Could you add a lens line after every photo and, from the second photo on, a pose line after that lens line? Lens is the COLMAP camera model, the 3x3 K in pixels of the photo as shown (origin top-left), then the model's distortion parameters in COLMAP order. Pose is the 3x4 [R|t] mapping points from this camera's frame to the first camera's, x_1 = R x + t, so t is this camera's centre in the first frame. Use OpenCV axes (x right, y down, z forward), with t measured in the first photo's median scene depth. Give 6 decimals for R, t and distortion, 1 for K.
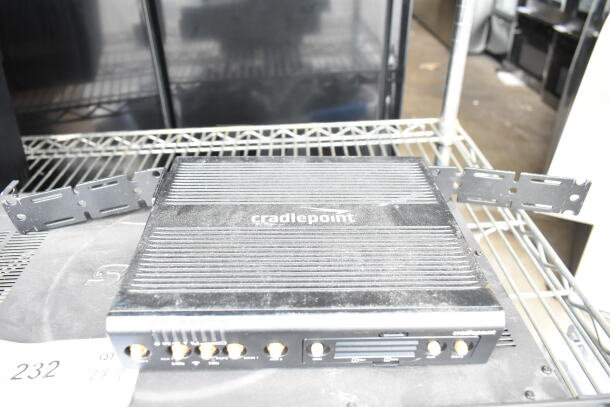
lens RADIAL K [[461.6, 0, 300.9], [0, 461.6, 201.7], [0, 0, 1]] dist [-0.036216, 0.030685]
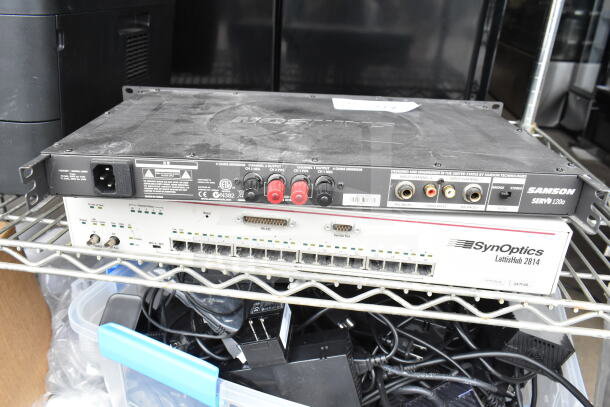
lens RADIAL K [[461.6, 0, 299.9], [0, 461.6, 199.4], [0, 0, 1]] dist [-0.036216, 0.030685]
pose [[0.983676, 0.129181, -0.125277, -0.127277], [-0.145578, 0.980498, -0.132027, 0.501753], [0.105779, 0.148109, 0.983298, -0.270689]]
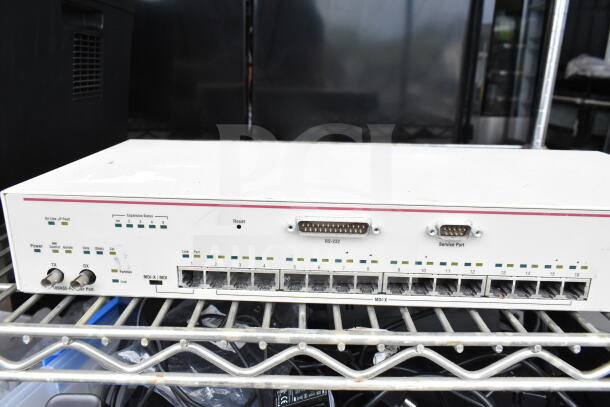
lens RADIAL K [[461.6, 0, 303.7], [0, 461.6, 205.5], [0, 0, 1]] dist [-0.036216, 0.030685]
pose [[0.995946, 0.070229, -0.056209, -0.336071], [-0.082721, 0.960529, -0.265596, 0.573364], [0.035338, 0.269169, 0.962444, 0.101358]]
